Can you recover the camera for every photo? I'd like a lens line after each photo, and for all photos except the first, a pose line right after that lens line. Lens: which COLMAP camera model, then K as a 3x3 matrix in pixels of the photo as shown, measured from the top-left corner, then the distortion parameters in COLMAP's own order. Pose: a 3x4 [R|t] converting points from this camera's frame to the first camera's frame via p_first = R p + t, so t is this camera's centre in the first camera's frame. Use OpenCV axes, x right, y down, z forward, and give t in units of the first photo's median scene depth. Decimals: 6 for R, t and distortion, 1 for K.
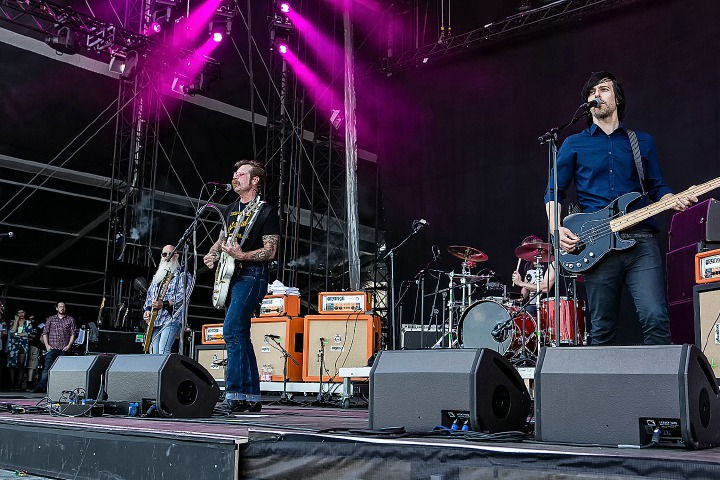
lens RADIAL K [[855.3, 0, 360.0], [0, 855.3, 240.0], [0, 0, 1]] dist [-0.016717, 0.010516]
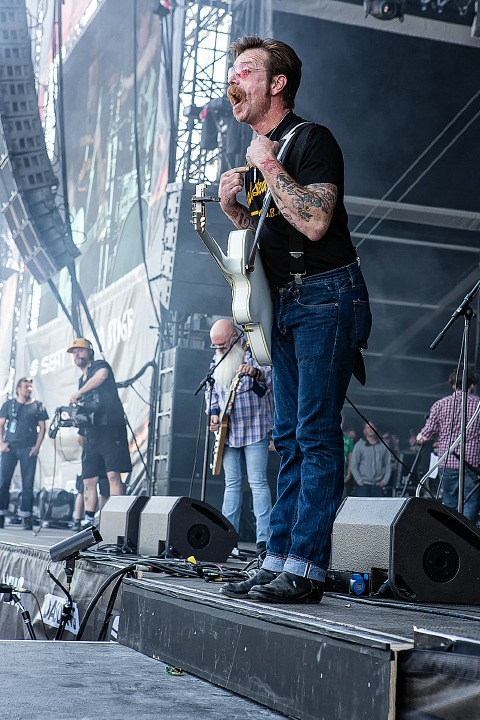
lens RADIAL K [[1389.2, 0, 240.0], [0, 1389.2, 360.0], [0, 0, 1]] dist [0.206860, 0.042369]
pose [[0.872836, -0.023717, -0.487437, 0.121713], [0.040914, 0.998858, 0.024662, 0.001811], [0.486296, -0.041469, 0.872810, 0.041535]]
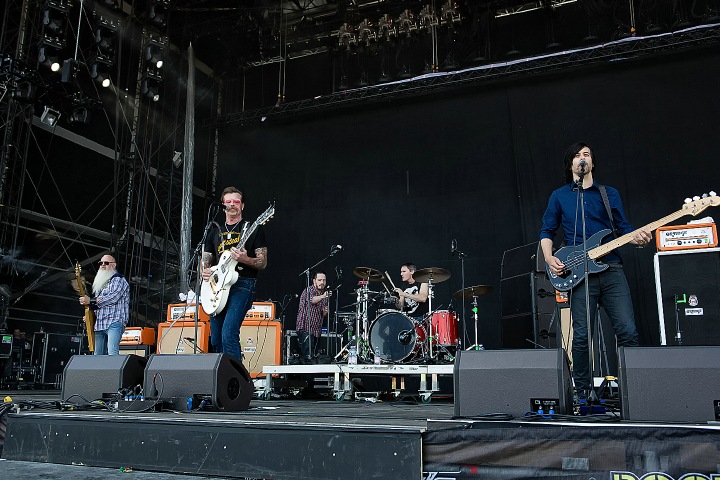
lens RADIAL K [[670.8, 0, 360.0], [0, 670.8, 240.0], [0, 0, 1]] dist [-0.089262, 0.145572]
pose [[0.947272, 0.053833, 0.315877, -0.247358], [-0.041595, 0.998104, -0.045363, 0.013674], [-0.317720, 0.029832, 0.947715, 0.090259]]
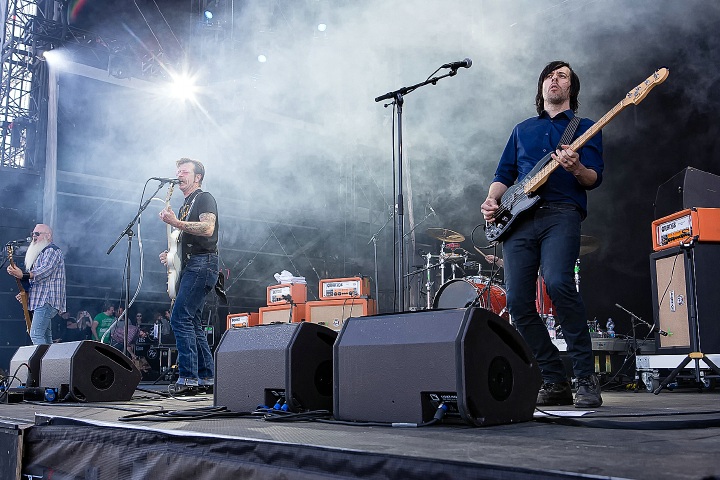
lens RADIAL K [[763.1, 0, 360.0], [0, 763.1, 240.0], [0, 0, 1]] dist [-0.030894, 0.002535]
pose [[0.990594, -0.052273, -0.126458, 0.173462], [0.052522, 0.998619, -0.001362, 0.022111], [0.126355, -0.005292, 0.991971, 0.094527]]
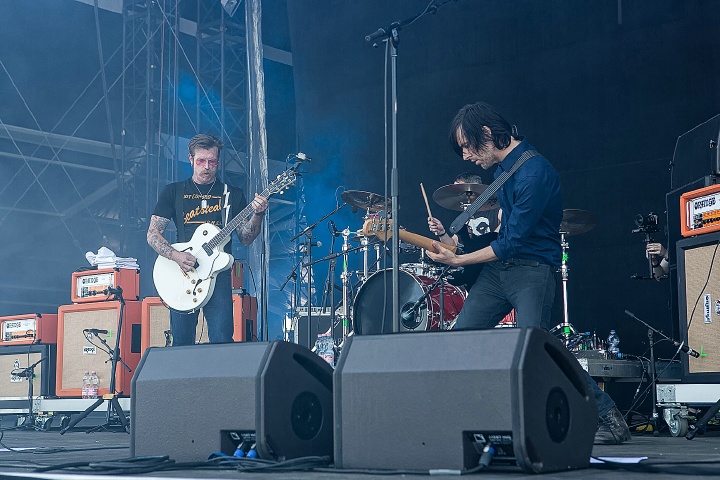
lens RADIAL K [[1277.8, 0, 360.0], [0, 1277.8, 240.0], [0, 0, 1]] dist [0.135947, 0.111487]
pose [[0.998825, -0.027871, 0.039644, 0.094450], [0.025992, 0.998550, 0.047146, -0.002218], [-0.040900, -0.046060, 0.998101, -0.028909]]
